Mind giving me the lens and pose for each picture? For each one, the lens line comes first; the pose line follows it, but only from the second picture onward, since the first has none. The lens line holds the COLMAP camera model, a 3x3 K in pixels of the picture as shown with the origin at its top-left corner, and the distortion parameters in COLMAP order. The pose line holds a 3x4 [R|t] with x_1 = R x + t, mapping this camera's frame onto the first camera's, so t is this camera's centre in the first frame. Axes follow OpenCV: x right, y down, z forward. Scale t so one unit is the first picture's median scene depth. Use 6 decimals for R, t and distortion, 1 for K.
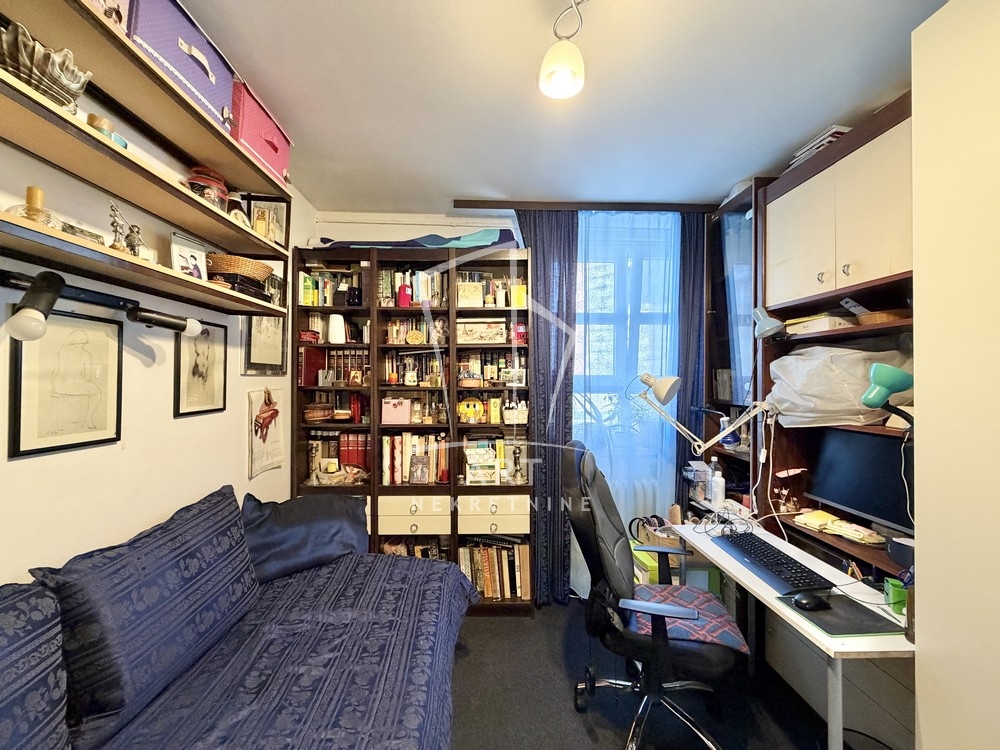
lens RADIAL K [[397.6, 0, 495.5], [0, 397.6, 376.8], [0, 0, 1]] dist [-0.000654, -0.000283]
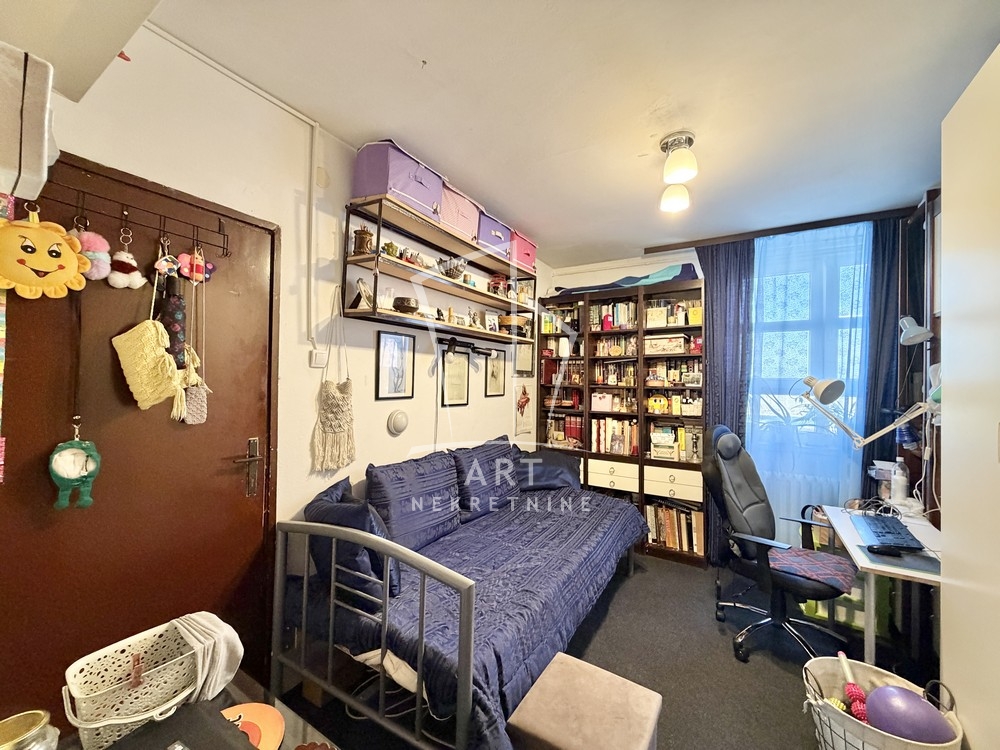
lens RADIAL K [[397.6, 0, 495.5], [0, 397.6, 376.8], [0, 0, 1]] dist [-0.000654, -0.000283]
pose [[0.830073, 0.001884, -0.557652, 0.236200], [-0.007320, 0.999945, -0.007517, 0.007050], [0.557607, 0.010322, 0.830041, -0.415128]]
